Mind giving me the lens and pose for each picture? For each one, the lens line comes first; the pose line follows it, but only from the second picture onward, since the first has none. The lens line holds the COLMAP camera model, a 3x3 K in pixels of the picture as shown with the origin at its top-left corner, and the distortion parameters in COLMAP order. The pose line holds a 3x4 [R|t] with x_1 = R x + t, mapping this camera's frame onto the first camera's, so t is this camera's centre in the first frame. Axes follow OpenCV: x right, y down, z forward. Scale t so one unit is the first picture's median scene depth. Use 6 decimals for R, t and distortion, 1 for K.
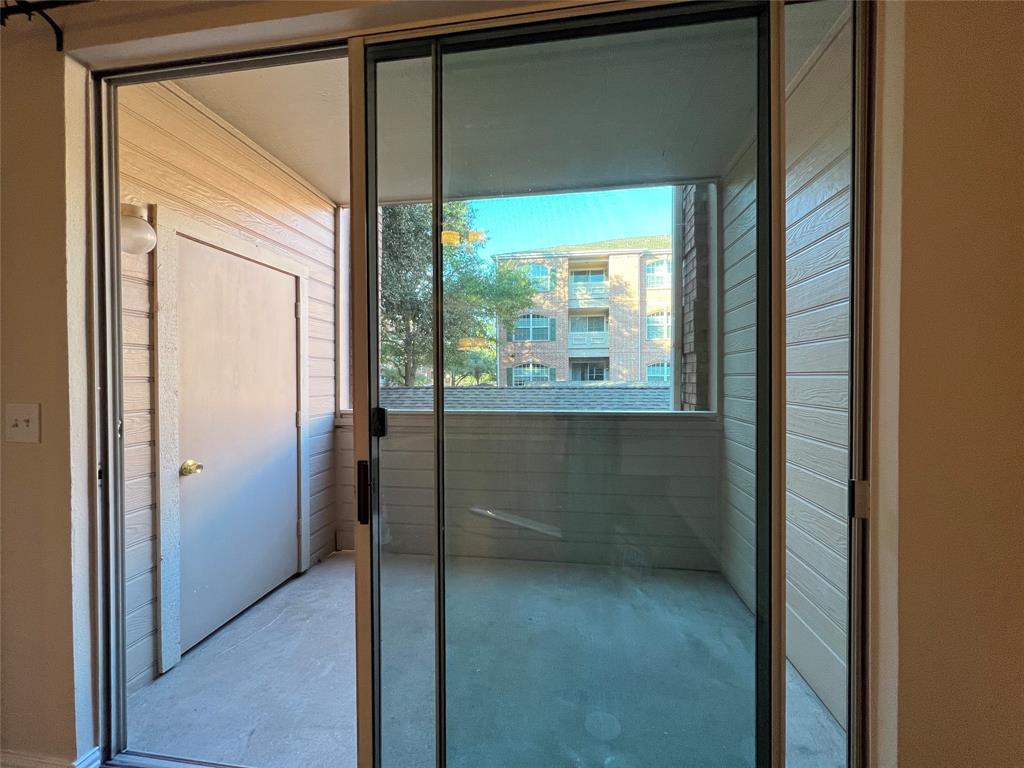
lens RADIAL K [[413.9, 0, 515.5], [0, 413.9, 381.1], [0, 0, 1]] dist [0.000596, 0.000073]
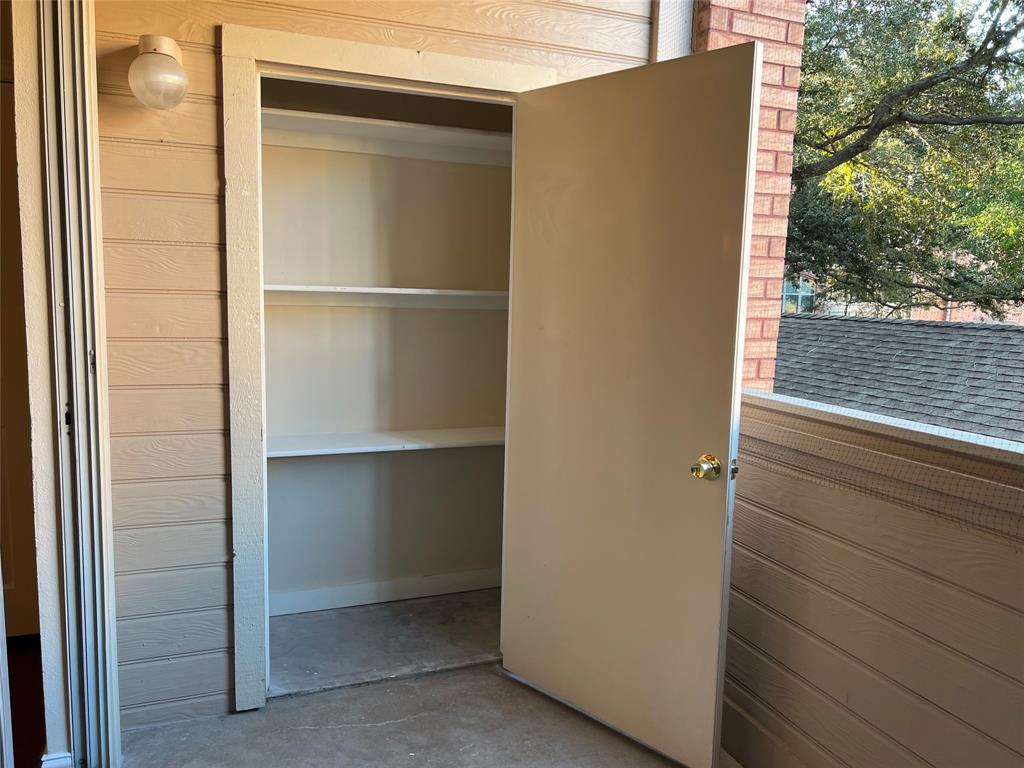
lens RADIAL K [[765.2, 0, 510.3], [0, 765.2, 381.3], [0, 0, 1]] dist [0.057688, -0.075370]
pose [[0.467781, 0.113675, -0.876504, 0.474872], [-0.028306, 0.993113, 0.113691, -0.020475], [0.883391, -0.028372, 0.467777, 0.826309]]
